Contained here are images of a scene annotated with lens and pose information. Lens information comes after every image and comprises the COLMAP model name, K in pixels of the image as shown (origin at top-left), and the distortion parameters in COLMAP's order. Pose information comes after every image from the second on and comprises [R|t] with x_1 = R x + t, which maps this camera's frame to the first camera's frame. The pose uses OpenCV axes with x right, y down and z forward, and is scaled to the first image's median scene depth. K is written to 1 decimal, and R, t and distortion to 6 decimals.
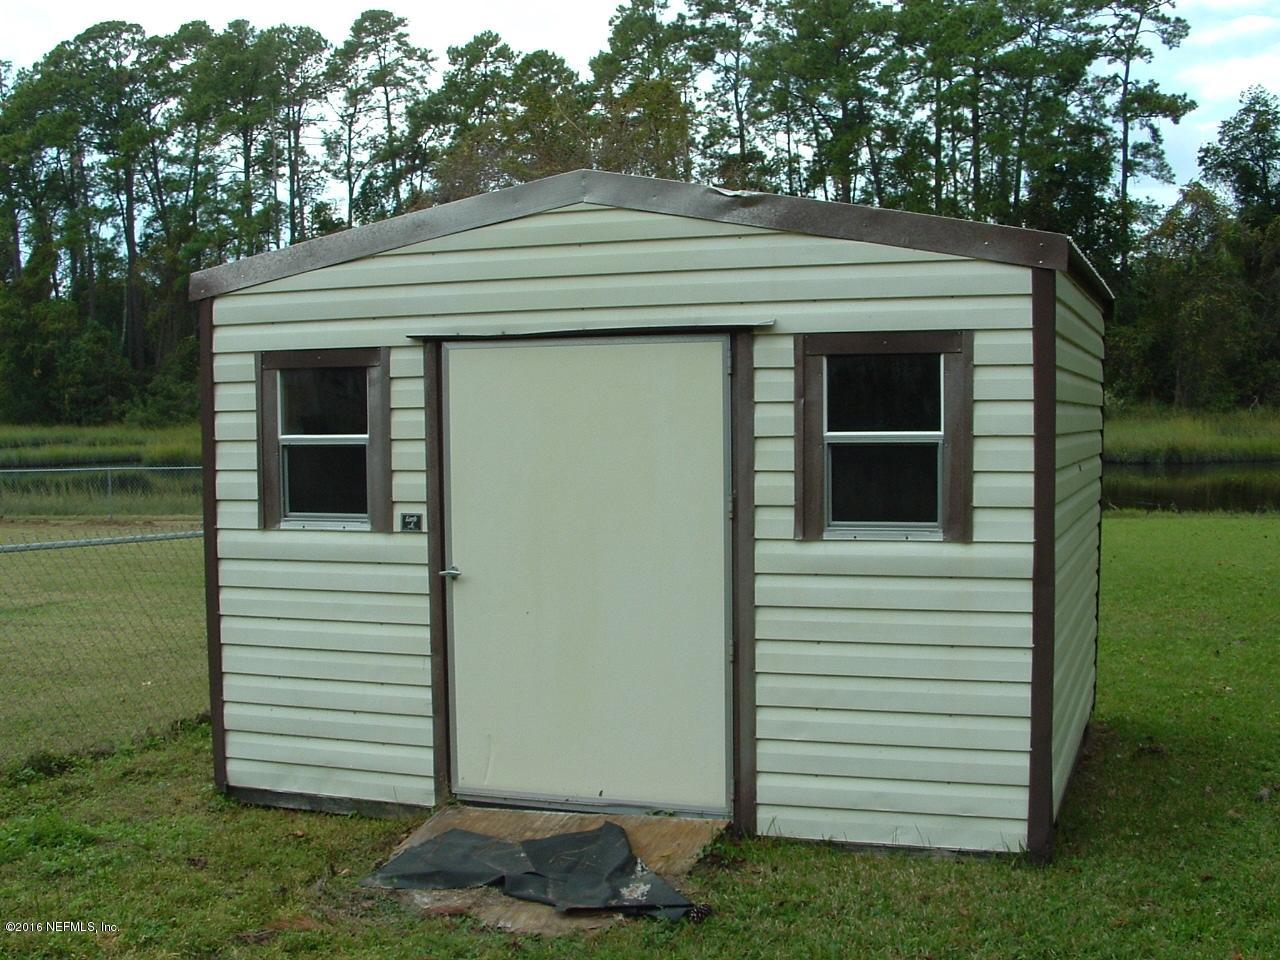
lens RADIAL K [[1508.6, 0, 656.3], [0, 1508.6, 483.8], [0, 0, 1]] dist [-0.259284, 0.322381]
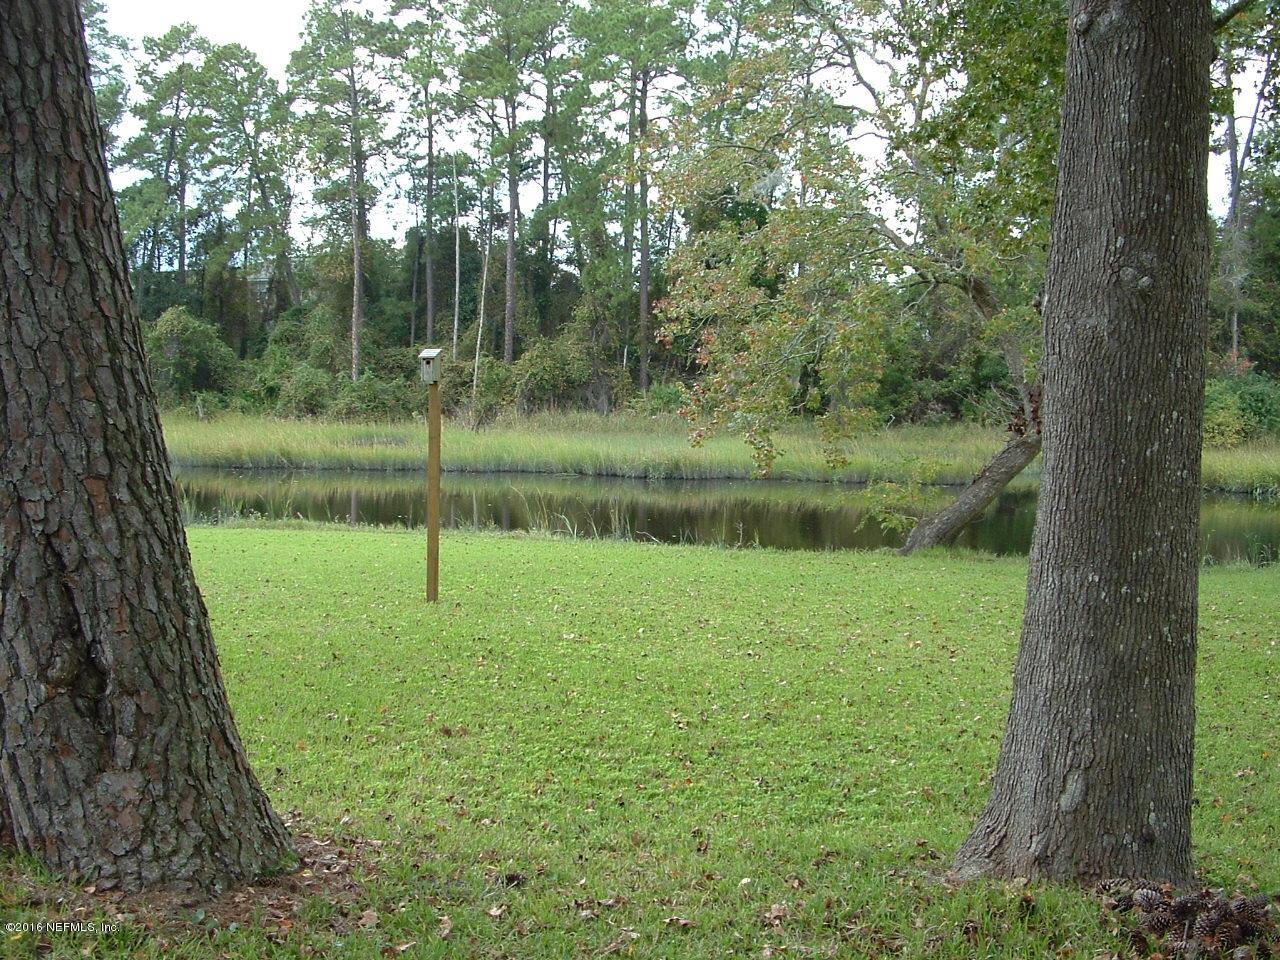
lens RADIAL K [[1508.6, 0, 656.3], [0, 1508.6, 483.8], [0, 0, 1]] dist [-0.259284, 0.322381]
pose [[0.995512, 0.029506, 0.089922, 0.125719], [-0.028851, 0.999547, -0.008573, -0.001014], [-0.090135, 0.005940, 0.995912, 0.015845]]
